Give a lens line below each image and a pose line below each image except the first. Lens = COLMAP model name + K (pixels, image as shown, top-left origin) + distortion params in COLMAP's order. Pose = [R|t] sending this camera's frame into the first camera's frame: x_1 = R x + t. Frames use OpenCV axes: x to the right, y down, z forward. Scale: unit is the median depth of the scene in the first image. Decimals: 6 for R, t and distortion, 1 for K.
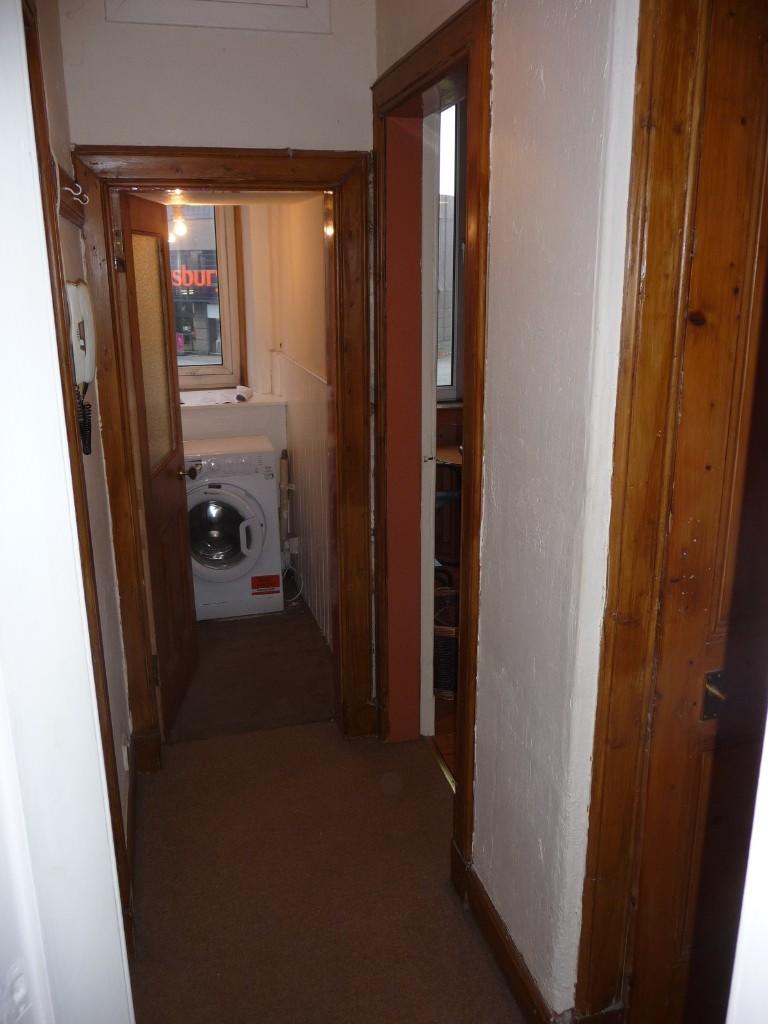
lens RADIAL K [[849.3, 0, 382.7], [0, 849.3, 510.3], [0, 0, 1]] dist [0.001097, 0.002358]
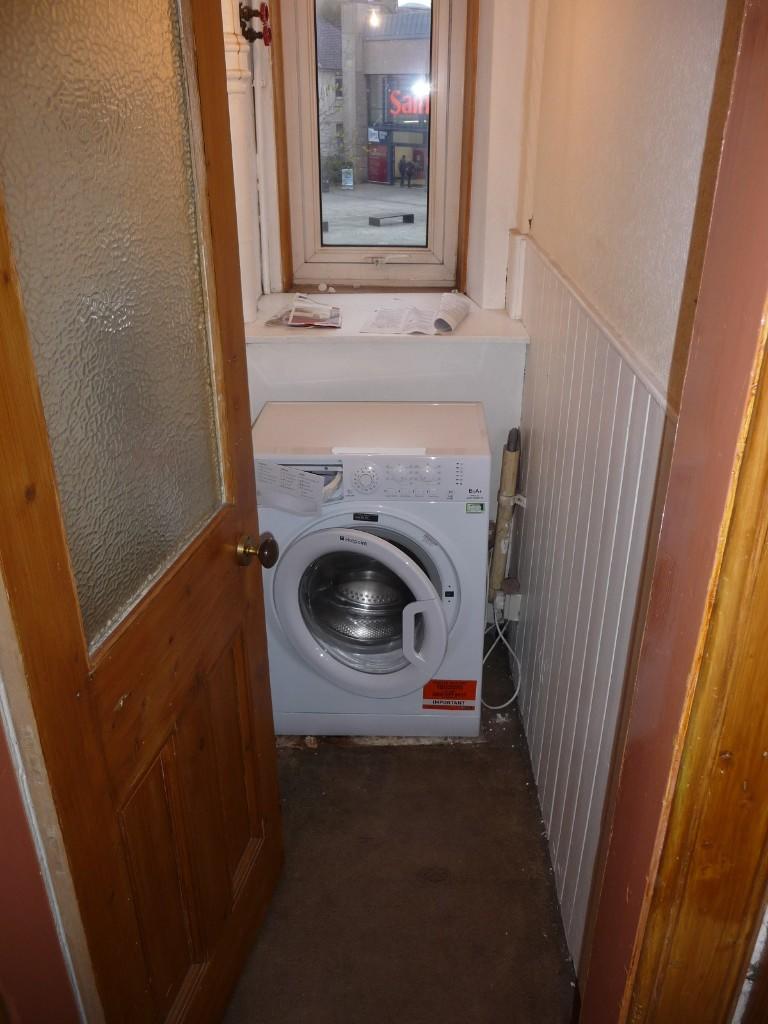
lens RADIAL K [[849.3, 0, 386.5], [0, 849.3, 513.1], [0, 0, 1]] dist [0.001097, 0.002358]
pose [[0.958822, 0.132734, -0.251082, -0.053741], [-0.084802, 0.977540, 0.192934, -0.117295], [0.271052, -0.163697, 0.948543, 0.475867]]
